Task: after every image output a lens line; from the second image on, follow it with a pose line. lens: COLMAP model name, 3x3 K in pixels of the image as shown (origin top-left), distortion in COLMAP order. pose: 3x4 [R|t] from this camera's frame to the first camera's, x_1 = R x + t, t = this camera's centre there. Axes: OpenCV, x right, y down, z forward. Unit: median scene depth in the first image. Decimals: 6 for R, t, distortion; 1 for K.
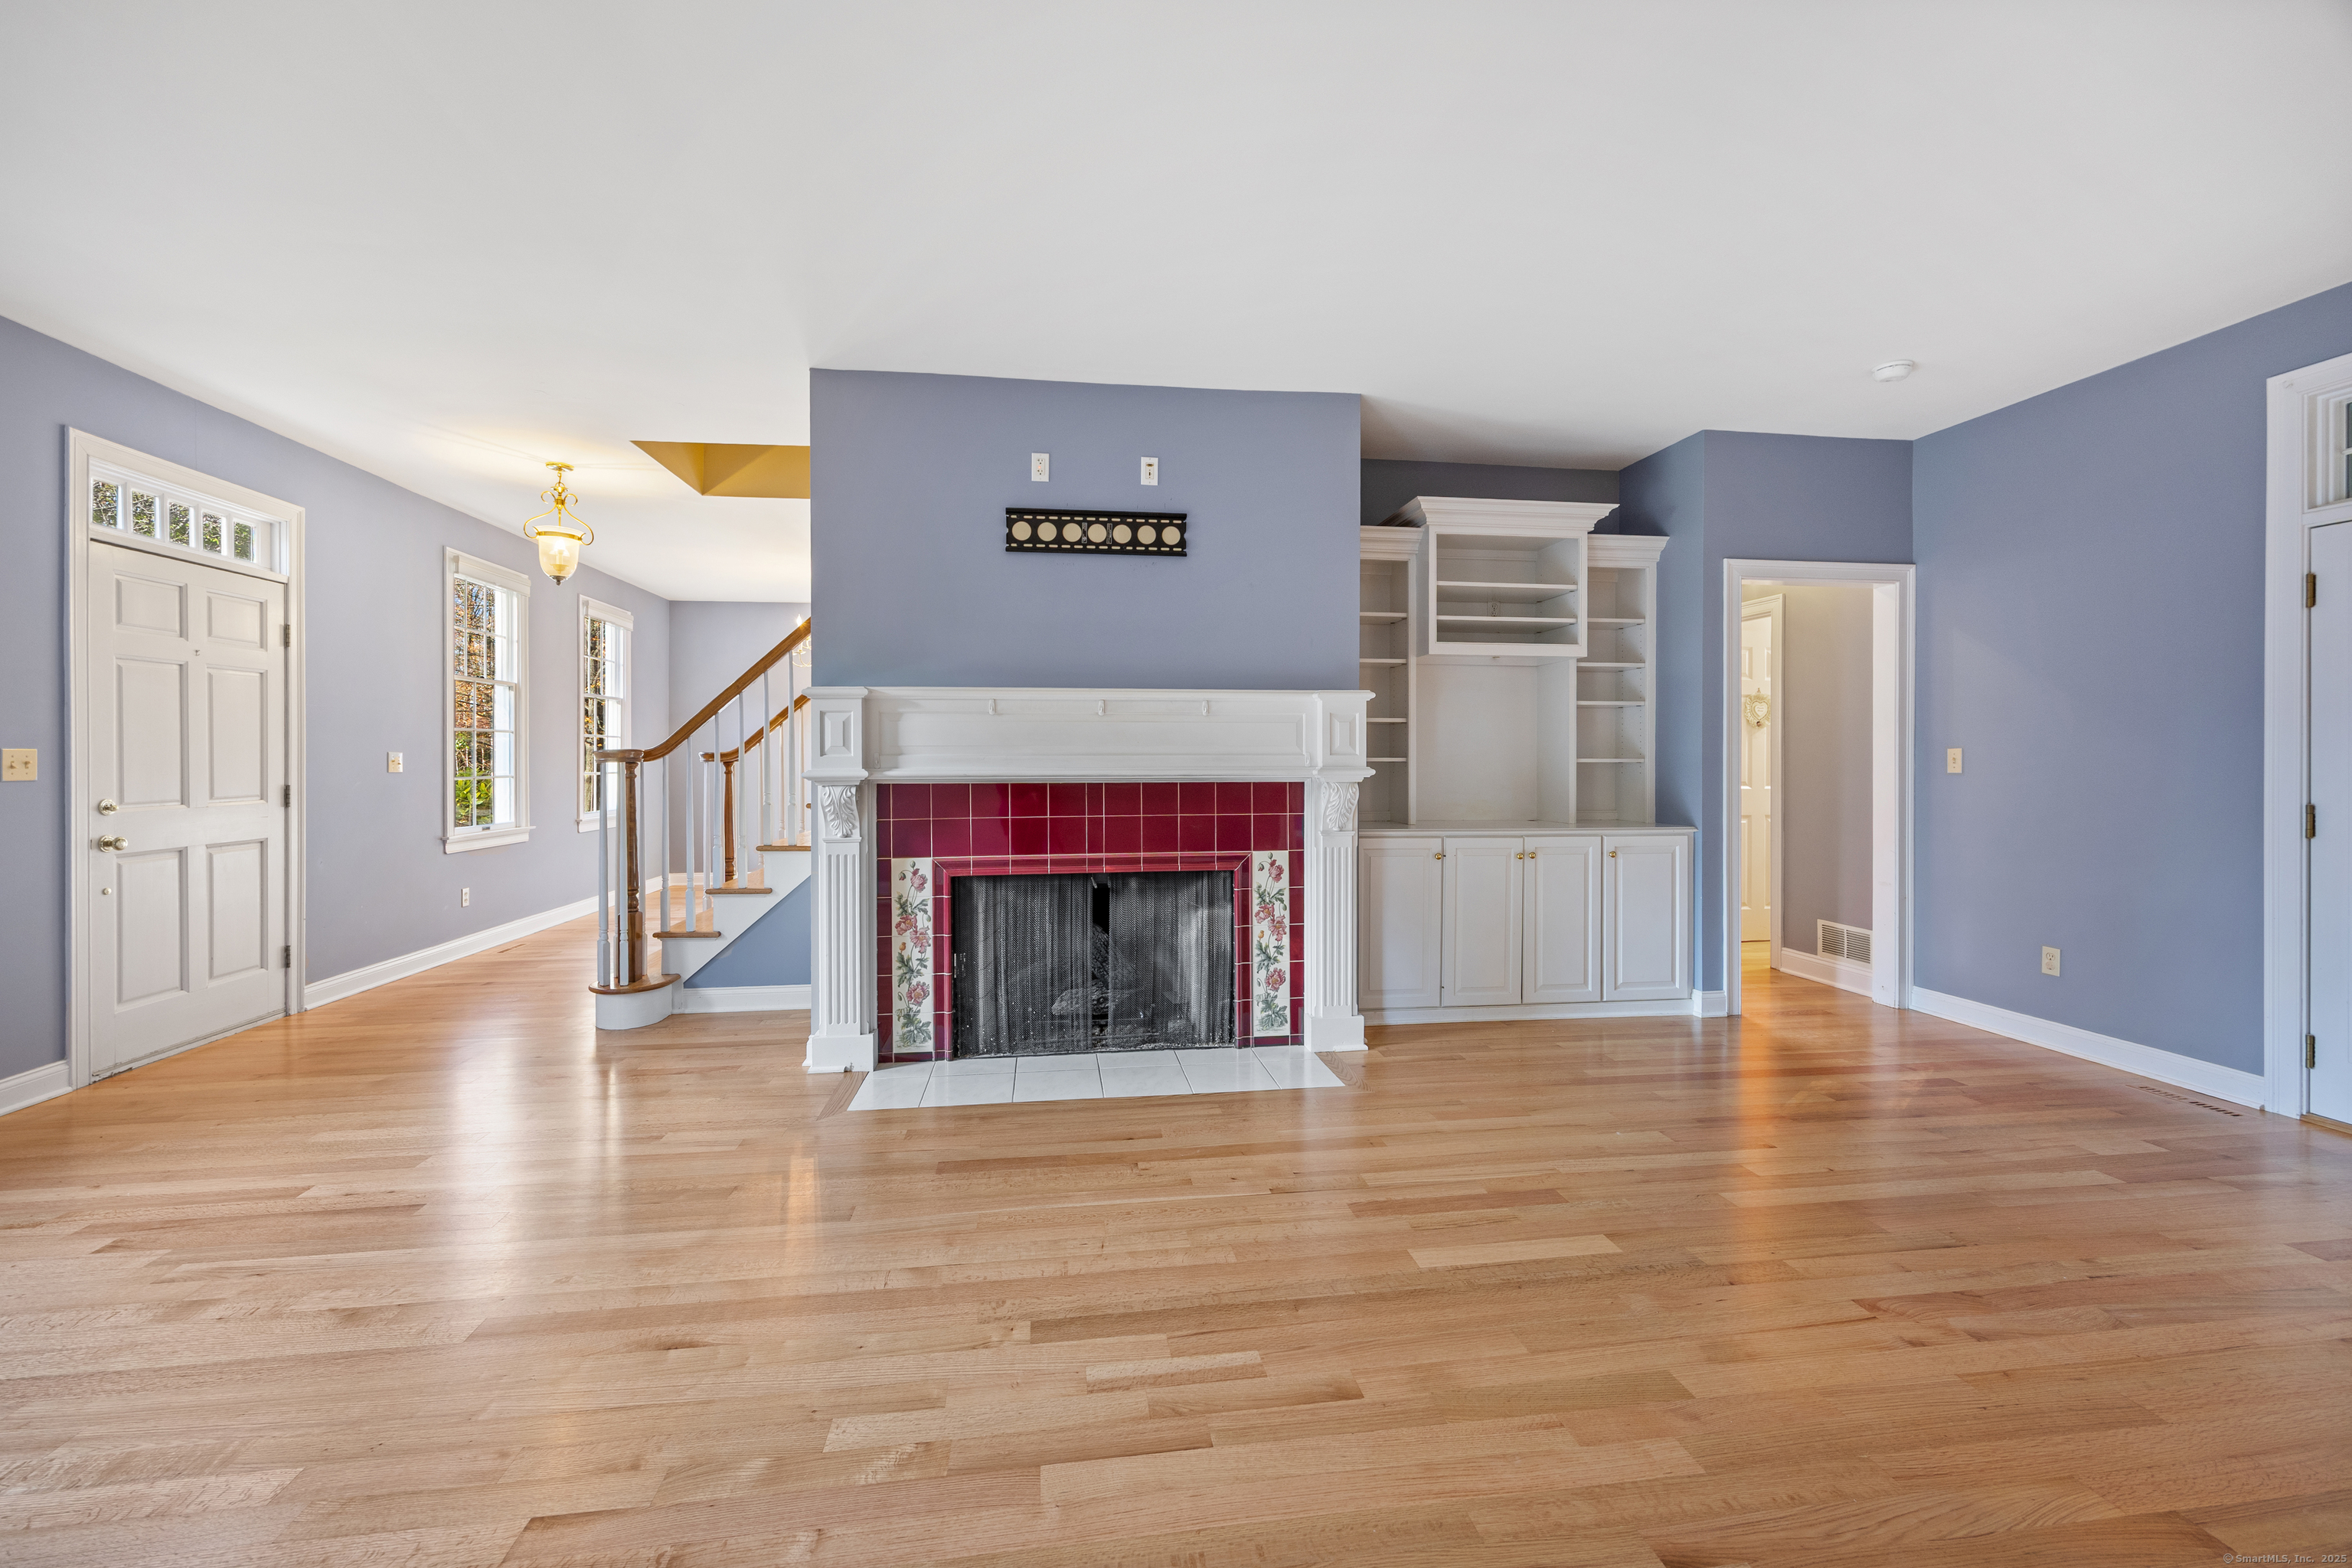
lens RADIAL K [[934.8, 0, 1160.5], [0, 934.8, 767.4], [0, 0, 1]] dist [0.001482, -0.000126]
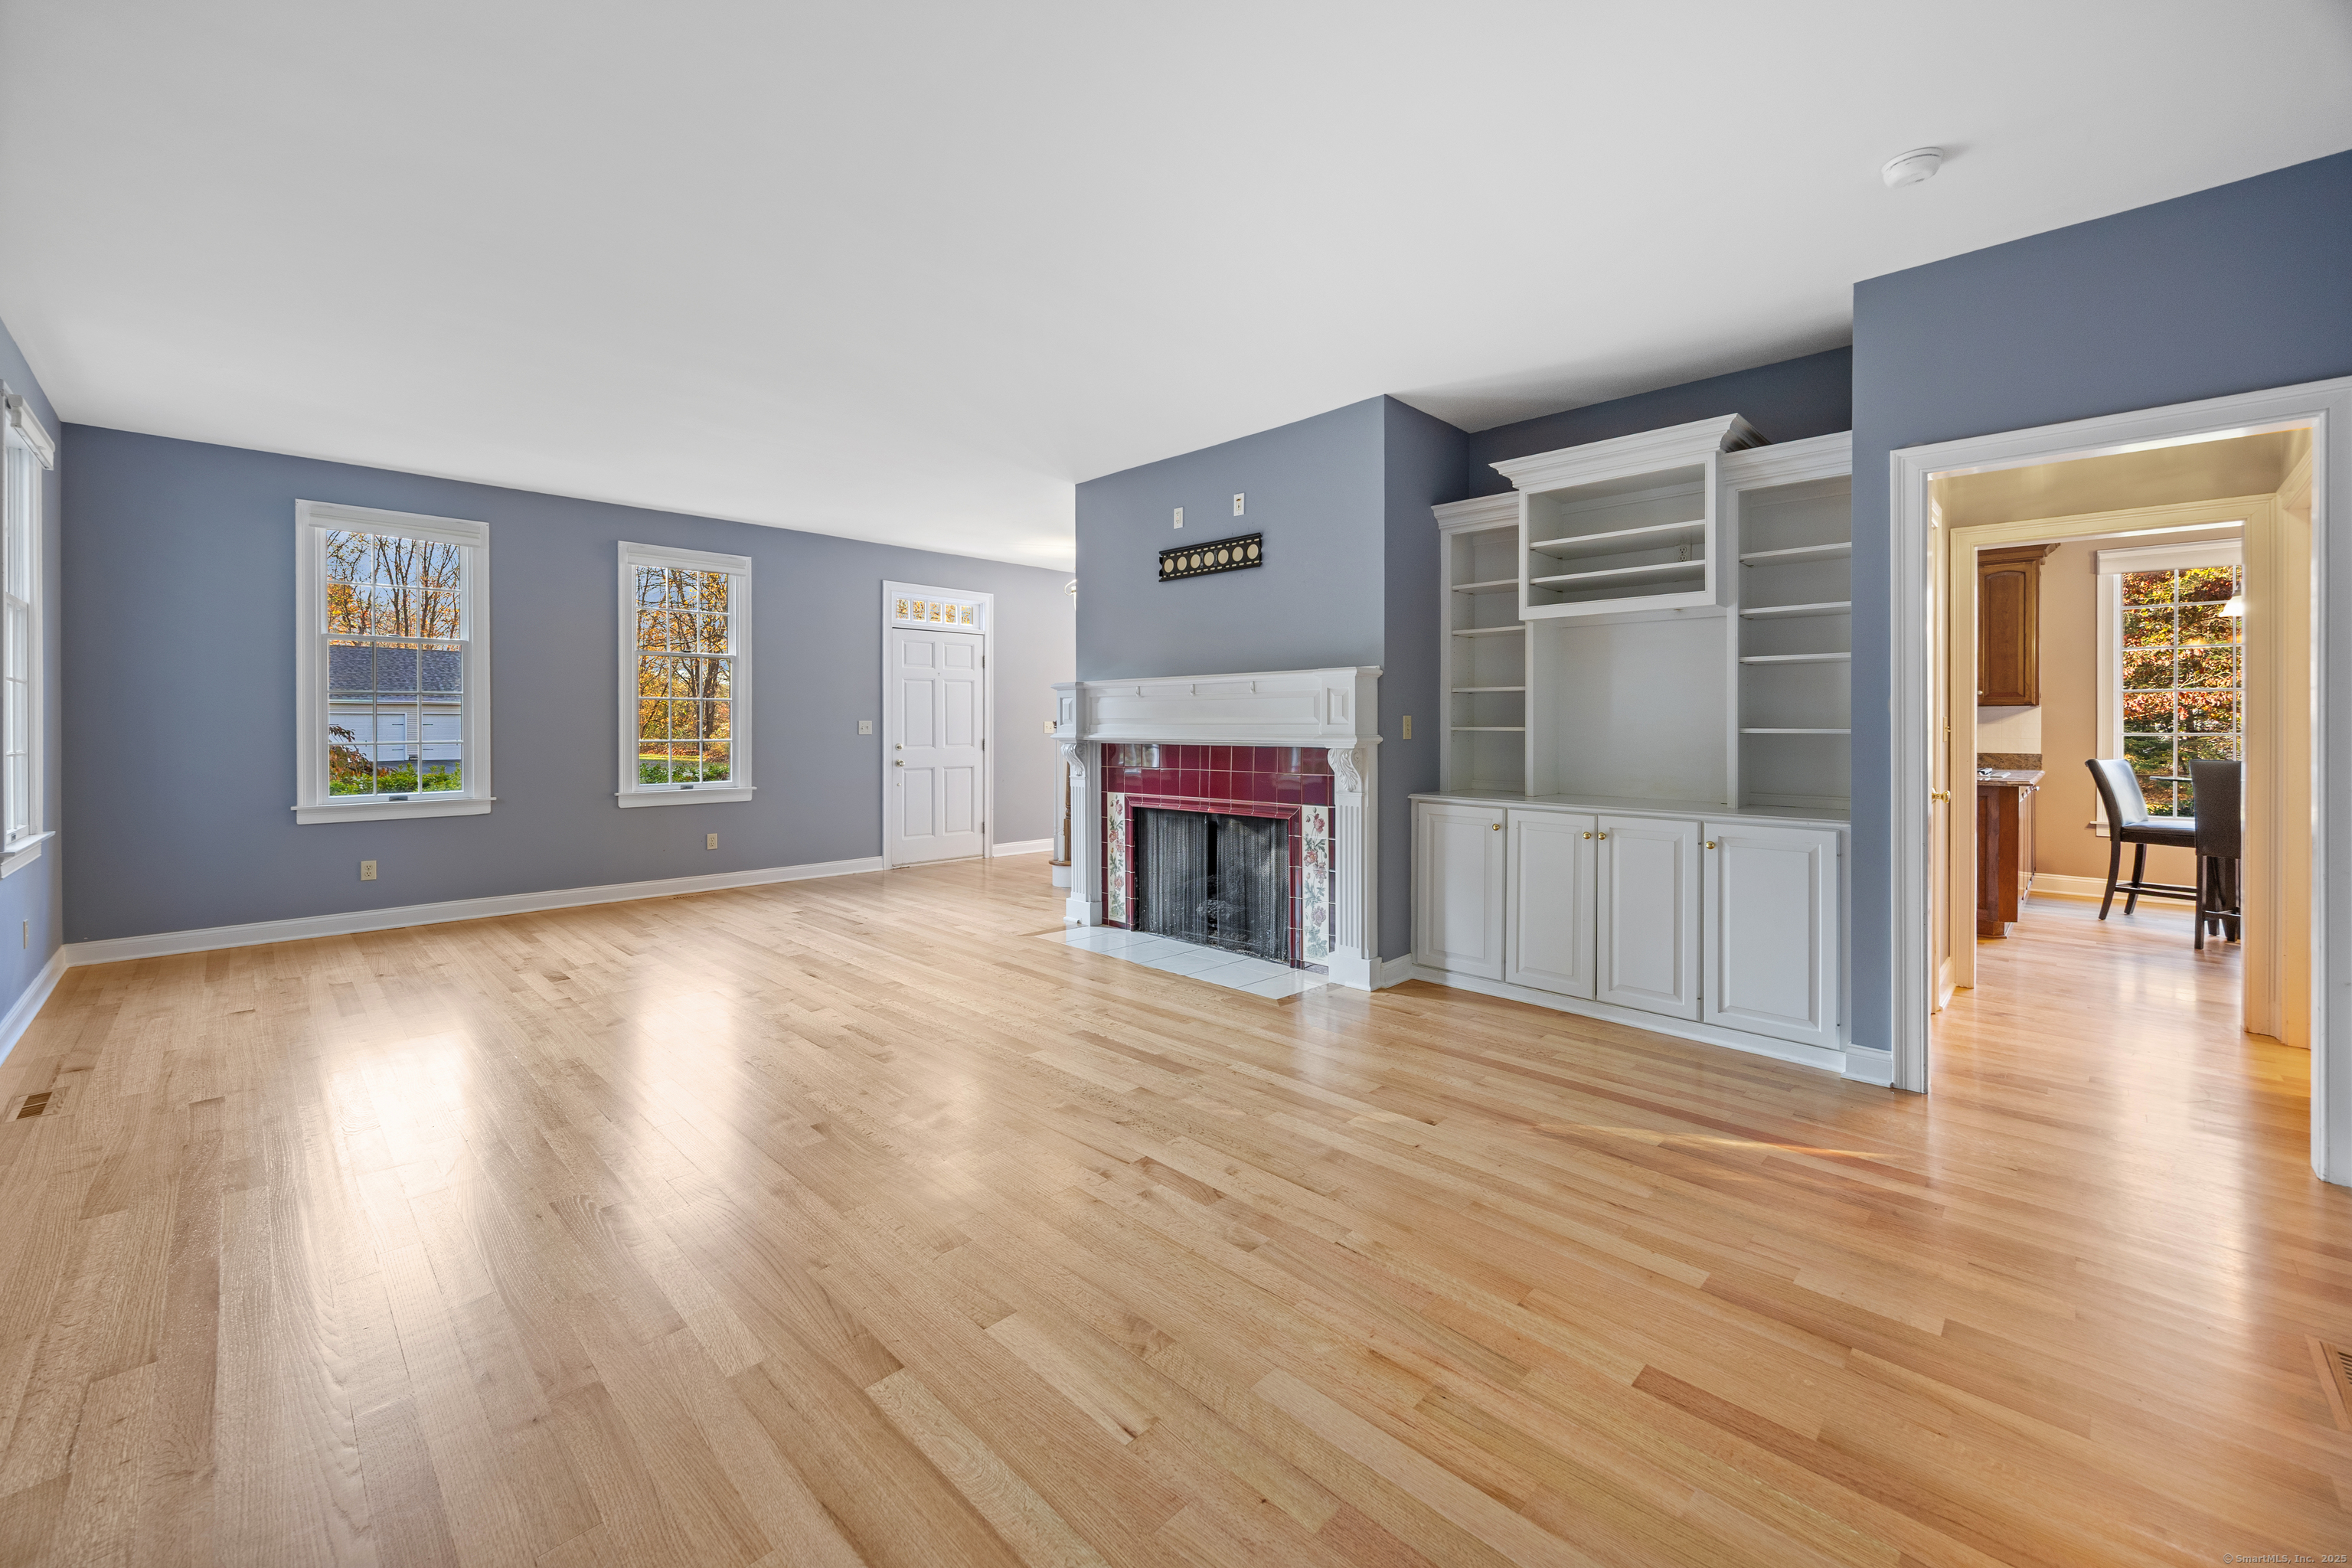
lens RADIAL K [[934.8, 0, 1151.4], [0, 934.8, 730.3], [0, 0, 1]] dist [0.001482, -0.000126]
pose [[0.604587, 0.006362, -0.796514, 0.943033], [-0.006334, 0.999975, 0.003179, -0.008724], [0.796514, 0.003123, 0.604612, 0.124573]]
